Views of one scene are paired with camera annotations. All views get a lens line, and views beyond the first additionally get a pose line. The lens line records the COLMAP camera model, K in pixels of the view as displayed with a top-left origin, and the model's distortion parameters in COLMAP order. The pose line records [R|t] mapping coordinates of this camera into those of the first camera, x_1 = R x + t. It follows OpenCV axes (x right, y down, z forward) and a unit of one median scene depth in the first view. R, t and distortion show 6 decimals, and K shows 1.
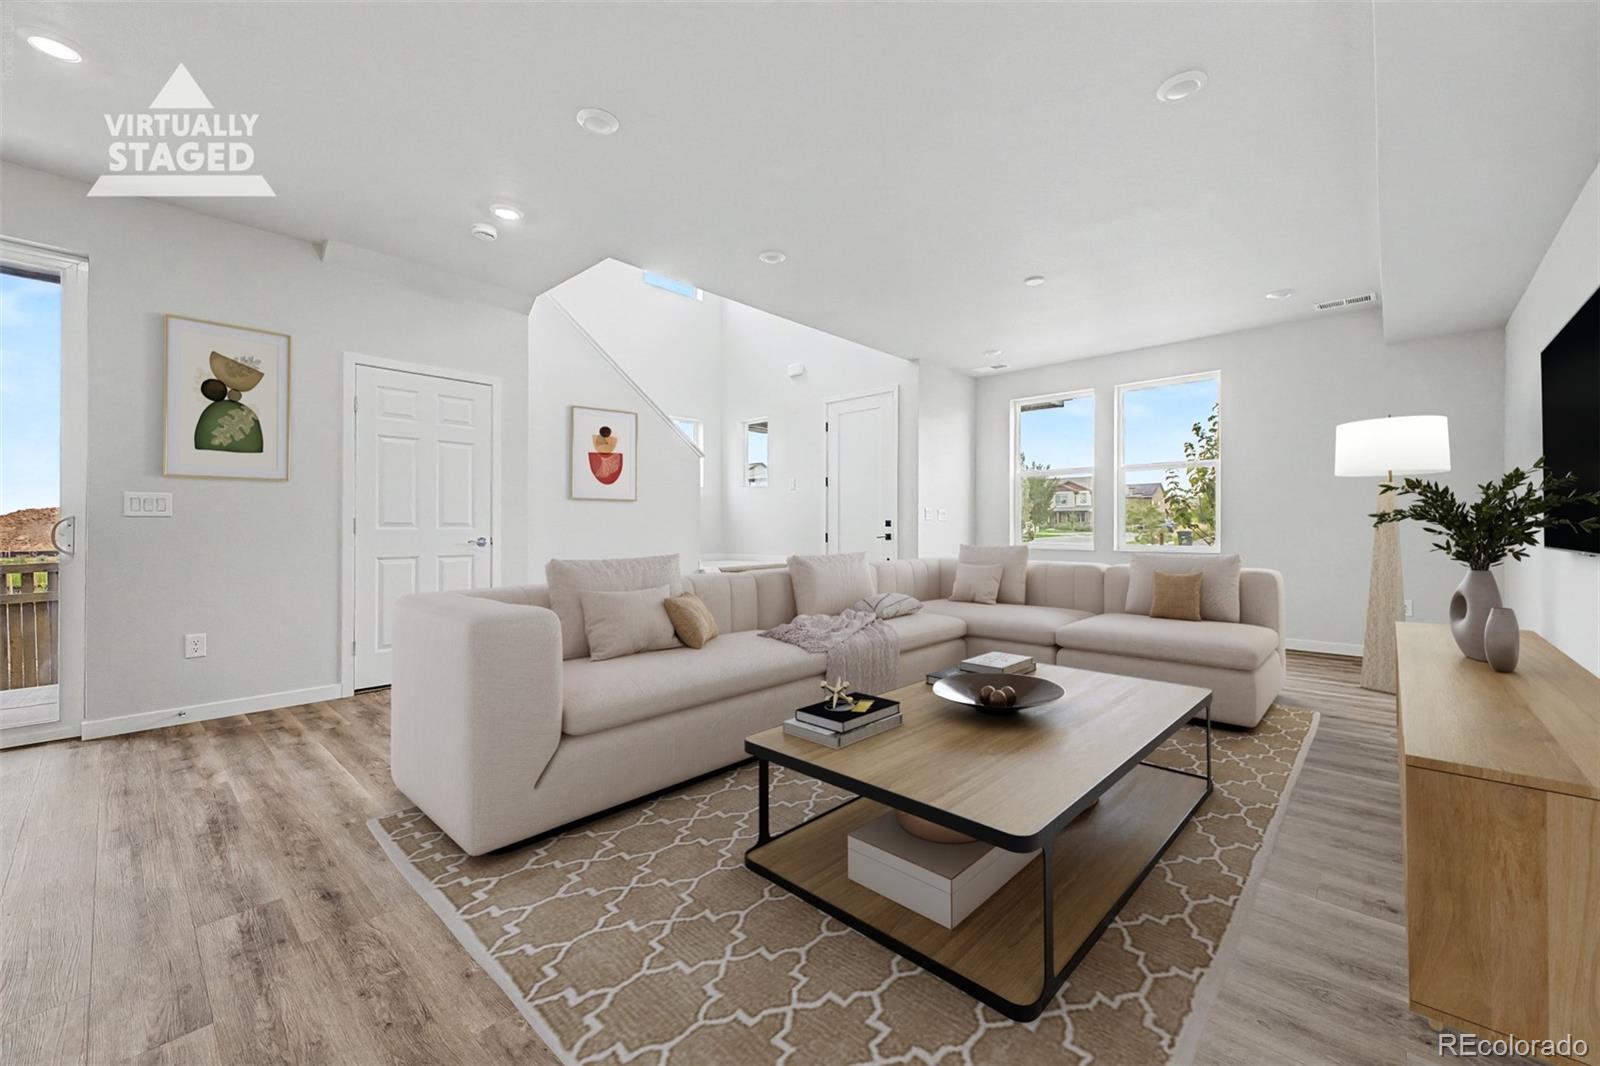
lens RADIAL K [[629.1, 0, 807.5], [0, 629.1, 530.1], [0, 0, 1]] dist [-0.004747, -0.000811]
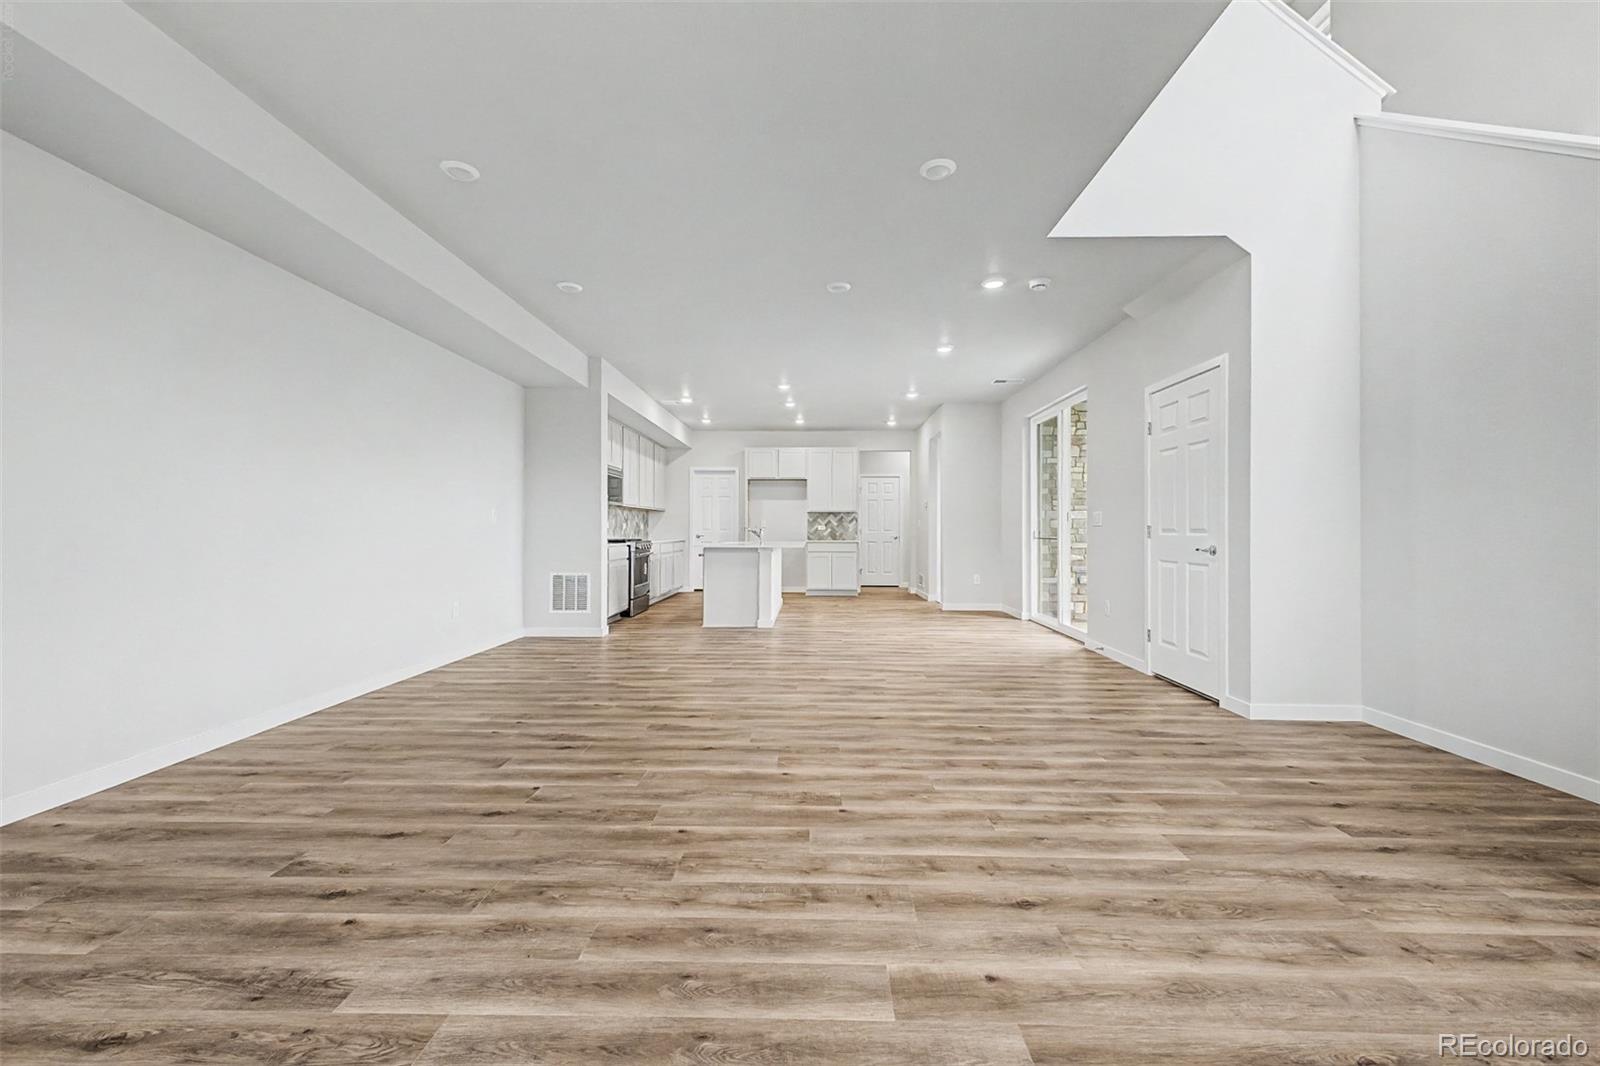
lens RADIAL K [[628.3, 0, 800.8], [0, 628.3, 530.2], [0, 0, 1]] dist [0.016540, -0.005149]
pose [[-0.755386, 0.002440, -0.655275, 0.492410], [-0.001034, 0.999987, 0.004915, -0.012609], [0.655279, 0.004391, -0.755374, 1.304279]]
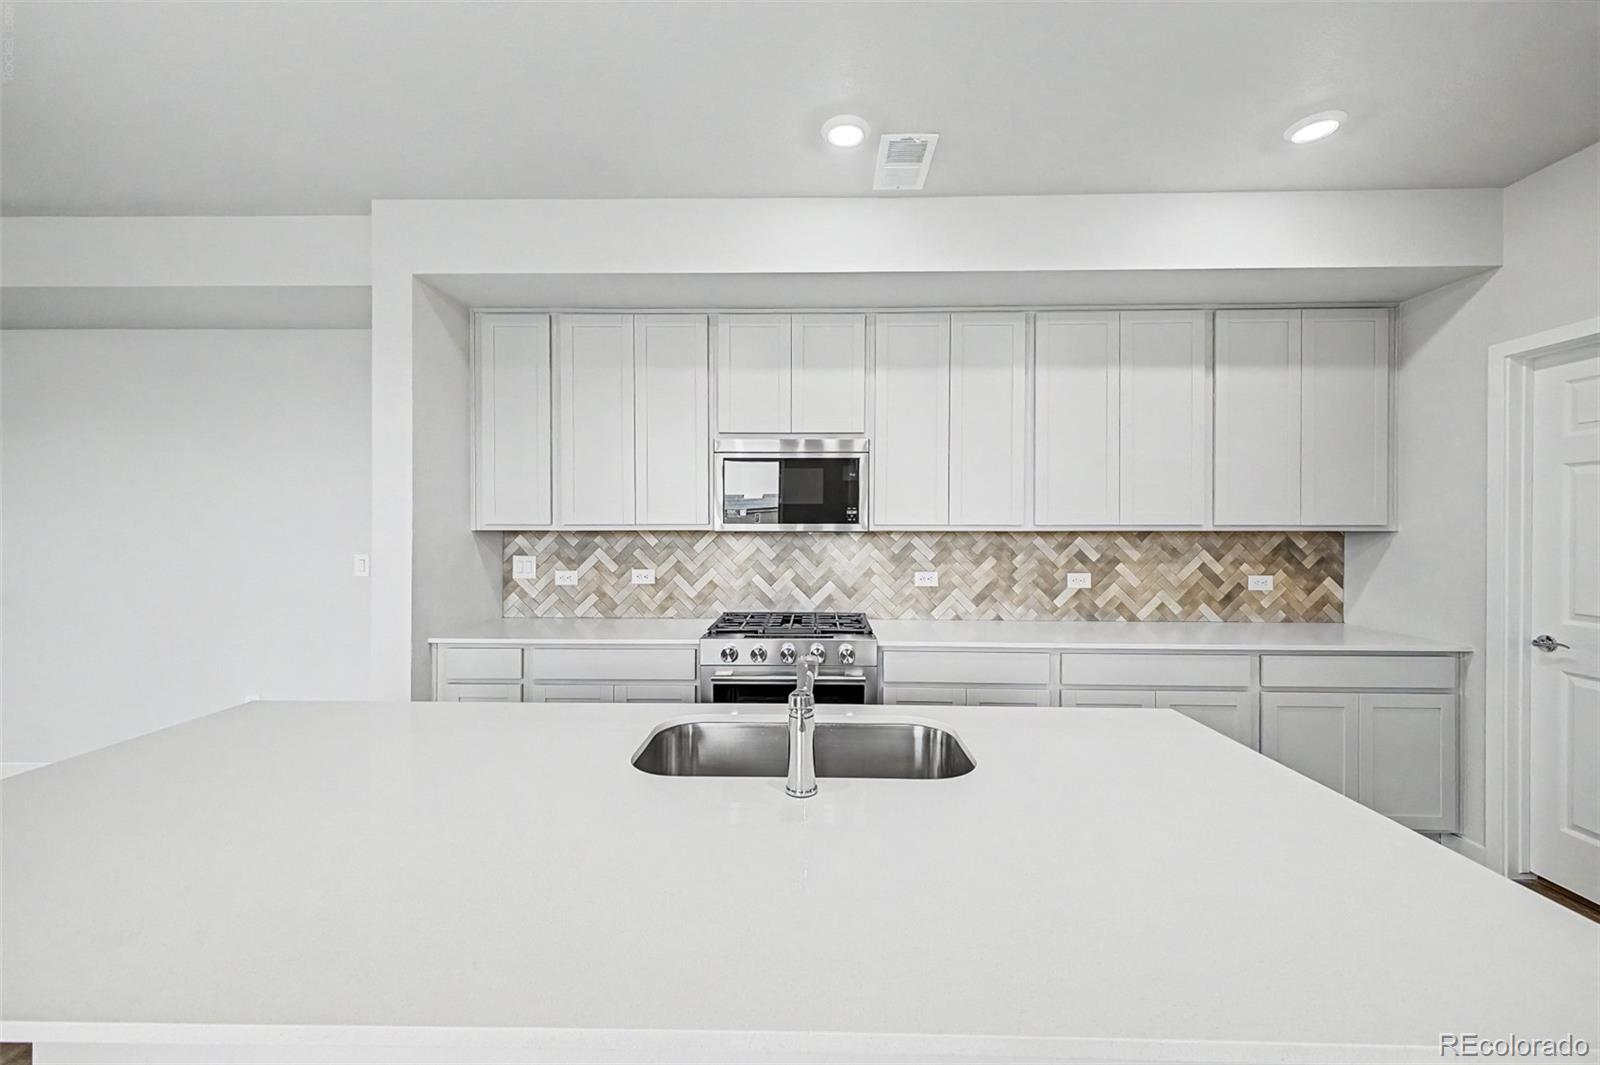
lens RADIAL K [[628.3, 0, 796.3], [0, 628.3, 529.2], [0, 0, 1]] dist [0.016540, -0.005149]
pose [[-0.649267, 0.001001, 0.760560, -0.828592], [0.000275, 0.999999, -0.001081, -0.079097], [-0.760561, -0.000493, -0.649267, 0.029725]]
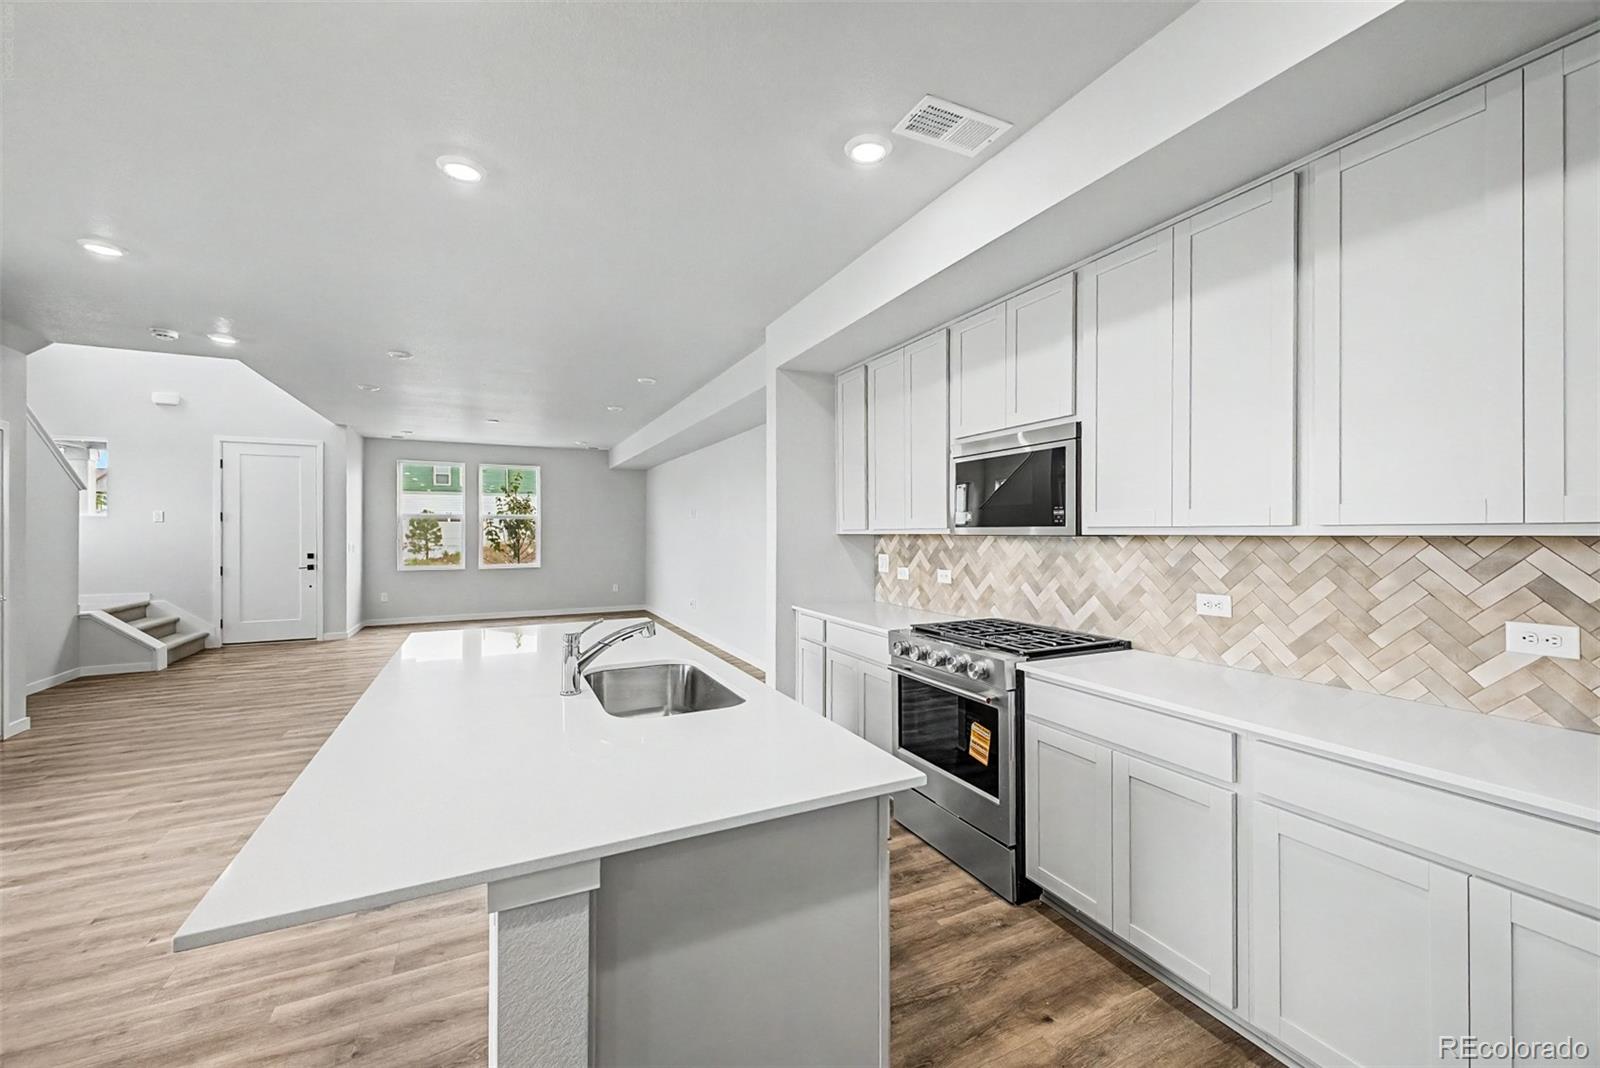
lens RADIAL K [[628.3, 0, 800.1], [0, 628.3, 531.4], [0, 0, 1]] dist [0.016540, -0.005149]
pose [[0.370279, 0.003107, 0.928915, -0.971006], [0.000650, 0.999993, -0.003604, -0.079252], [-0.928920, 0.001938, 0.370275, -0.465500]]
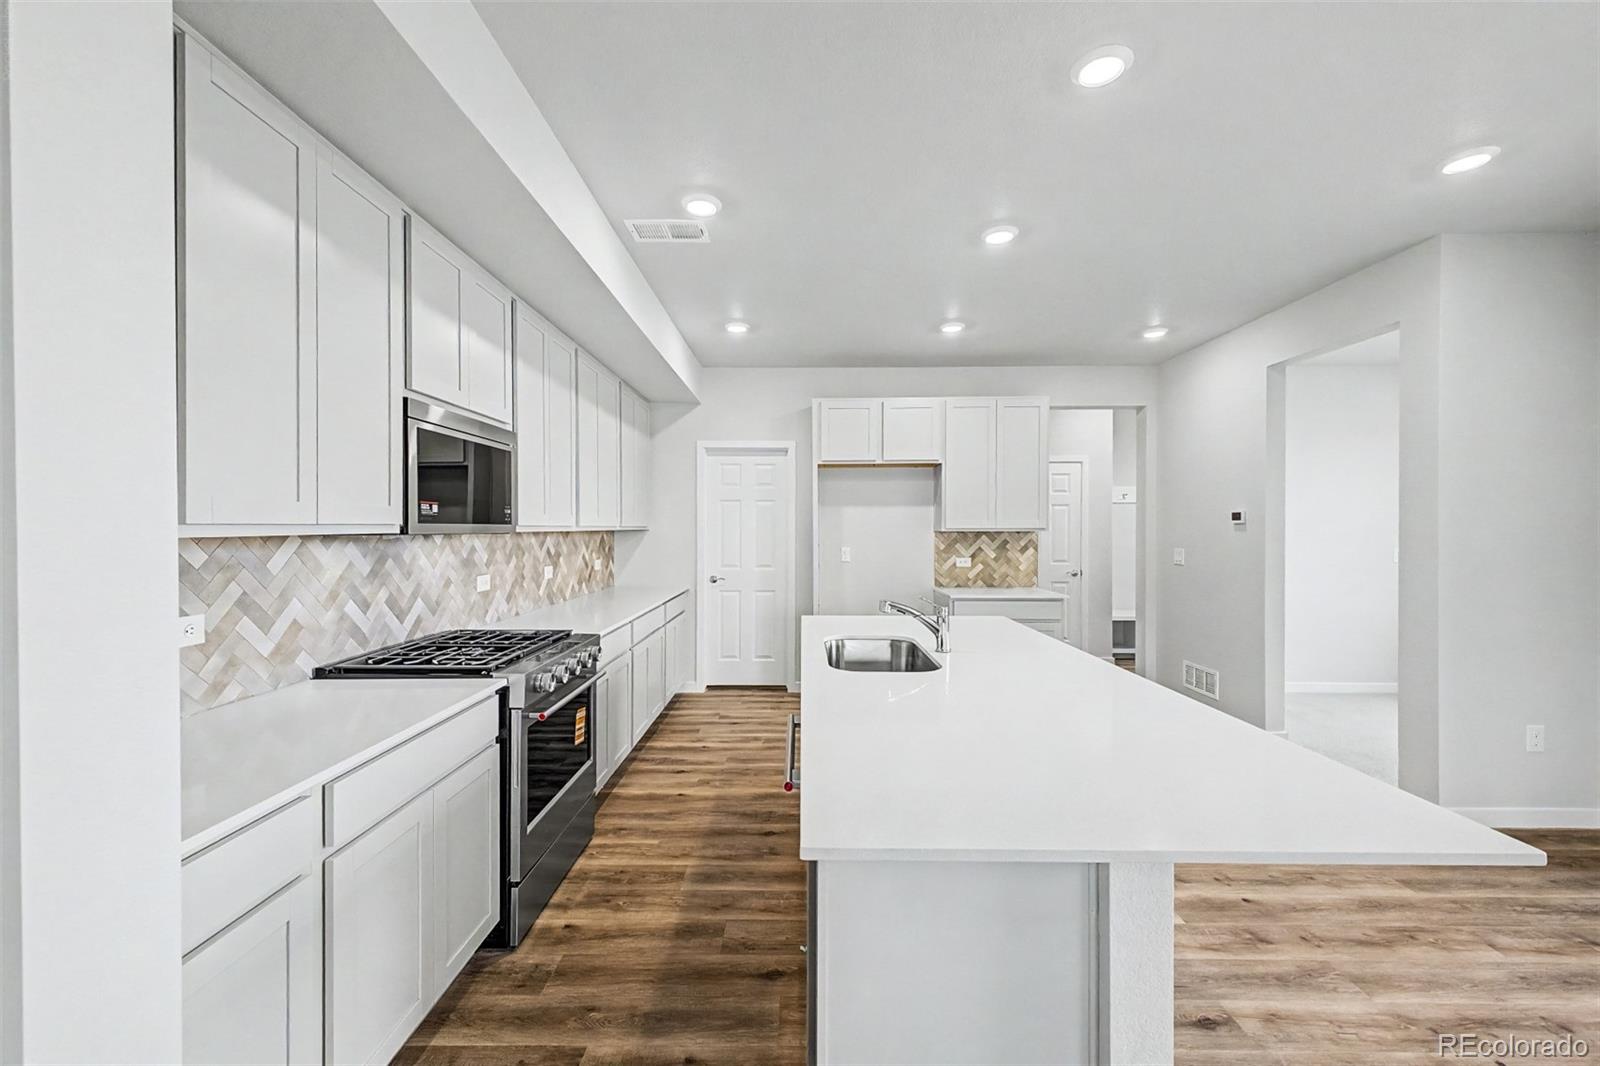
lens RADIAL K [[628.3, 0, 799.4], [0, 628.3, 529.9], [0, 0, 1]] dist [0.016540, -0.005149]
pose [[-0.746979, 0.007661, -0.664803, -0.135340], [0.004672, 0.999969, 0.006274, -0.082943], [0.664831, 0.001580, -0.746992, 0.194019]]
